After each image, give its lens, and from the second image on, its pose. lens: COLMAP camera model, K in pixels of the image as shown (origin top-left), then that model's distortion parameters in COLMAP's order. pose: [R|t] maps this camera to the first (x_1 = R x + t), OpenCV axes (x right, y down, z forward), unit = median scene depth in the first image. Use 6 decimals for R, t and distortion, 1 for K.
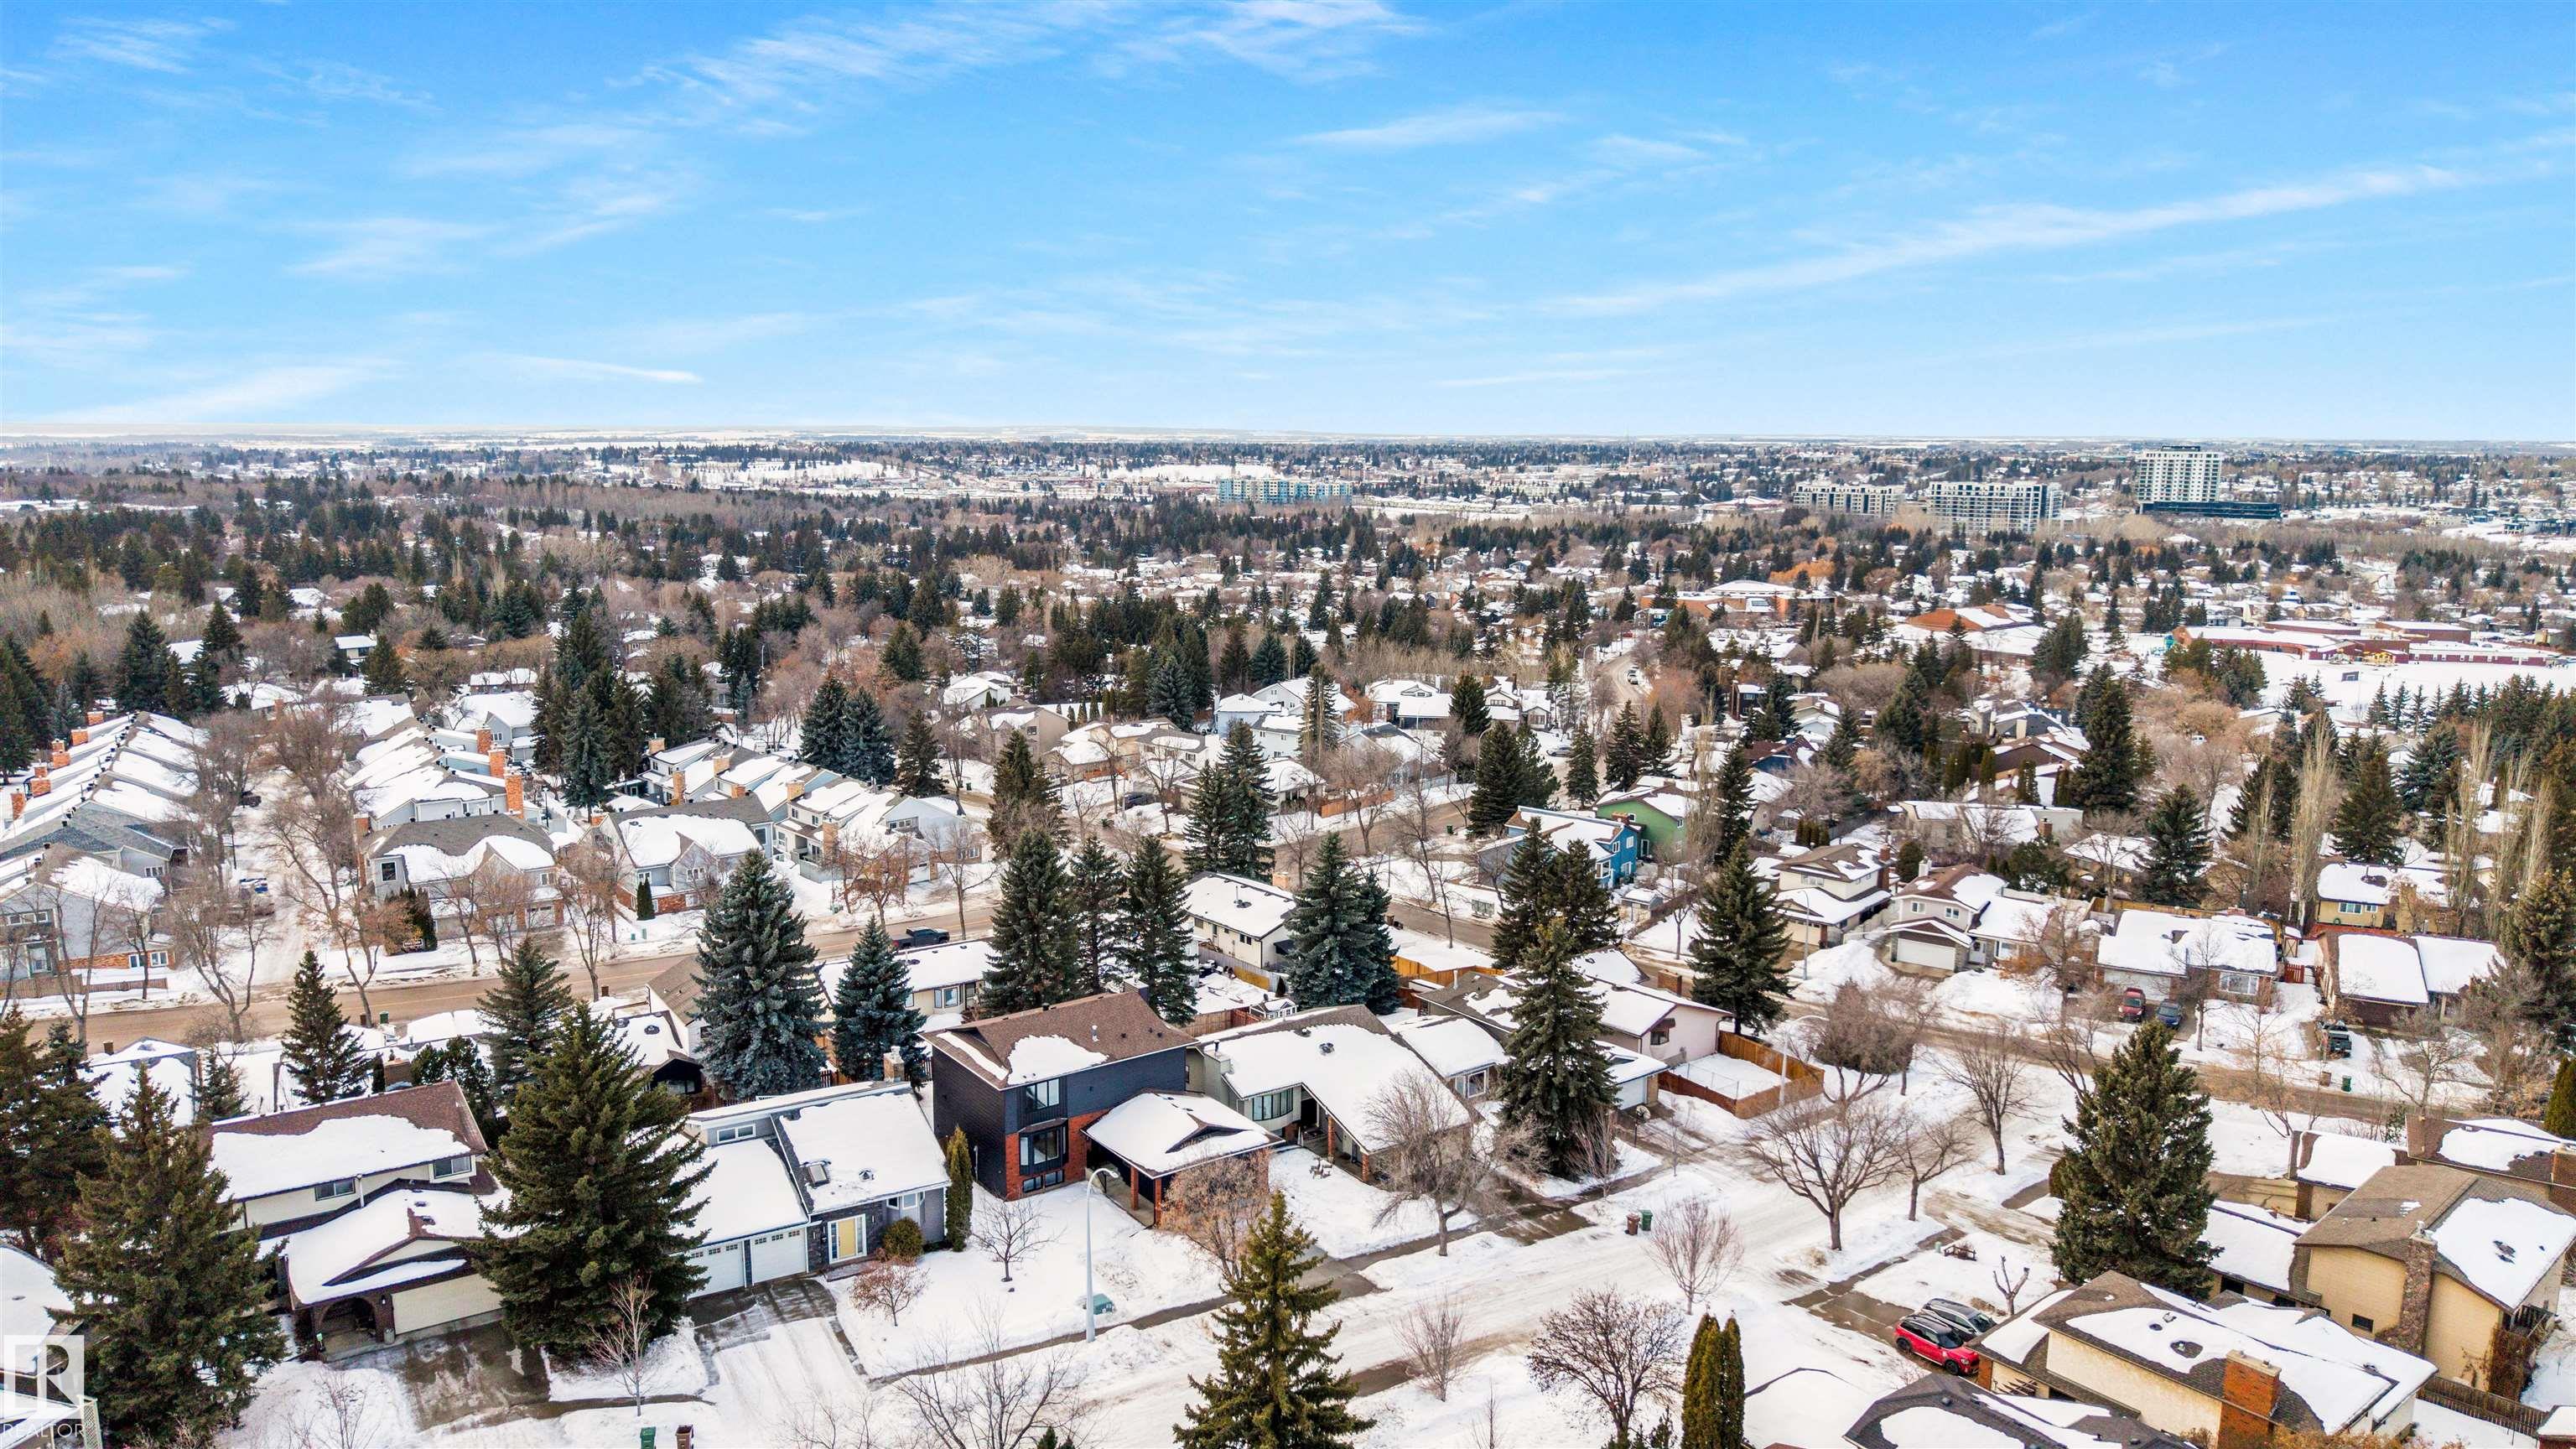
lens RADIAL K [[1691.1, 0, 1295.7], [0, 1691.1, 728.0], [0, 0, 1]] dist [0.032741, -0.005468]
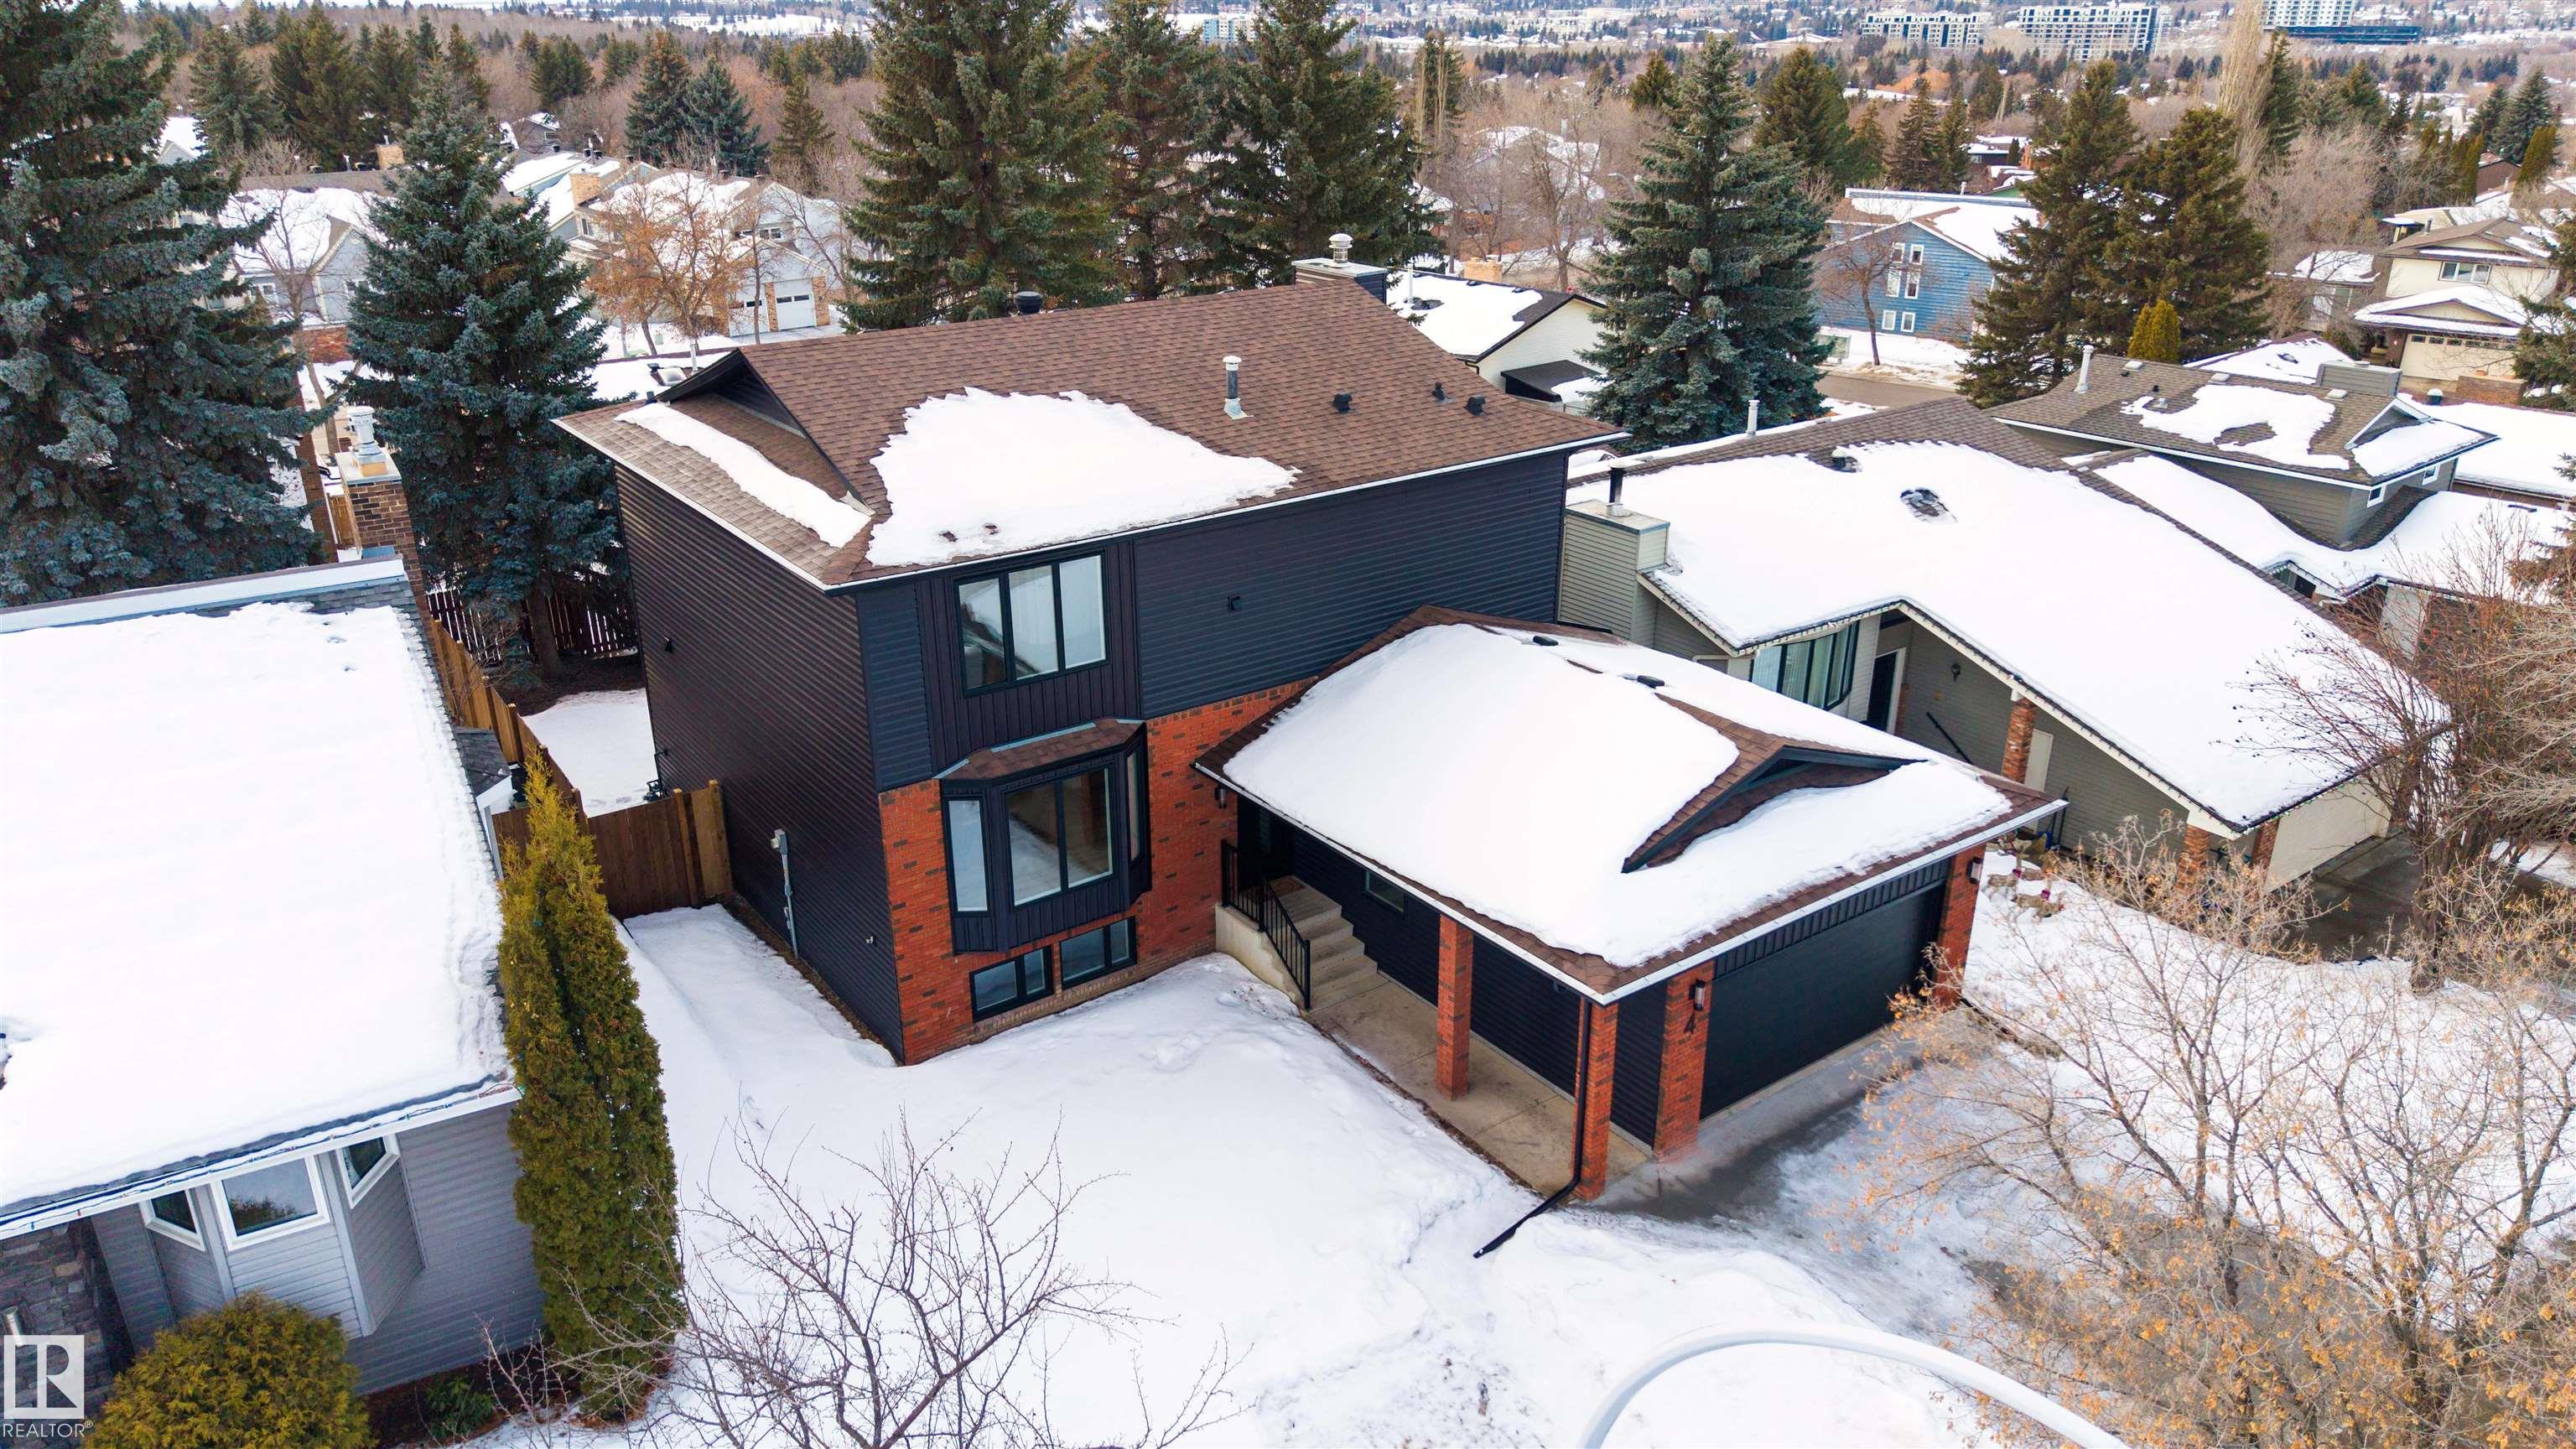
lens RADIAL K [[1691.1, 0, 1300.4], [0, 1691.1, 726.3], [0, 0, 1]] dist [0.032741, -0.005468]
pose [[0.999882, -0.010491, 0.011214, -0.112756], [0.007720, 0.974677, 0.223482, 0.174321], [-0.013275, -0.223369, 0.974643, 0.751100]]
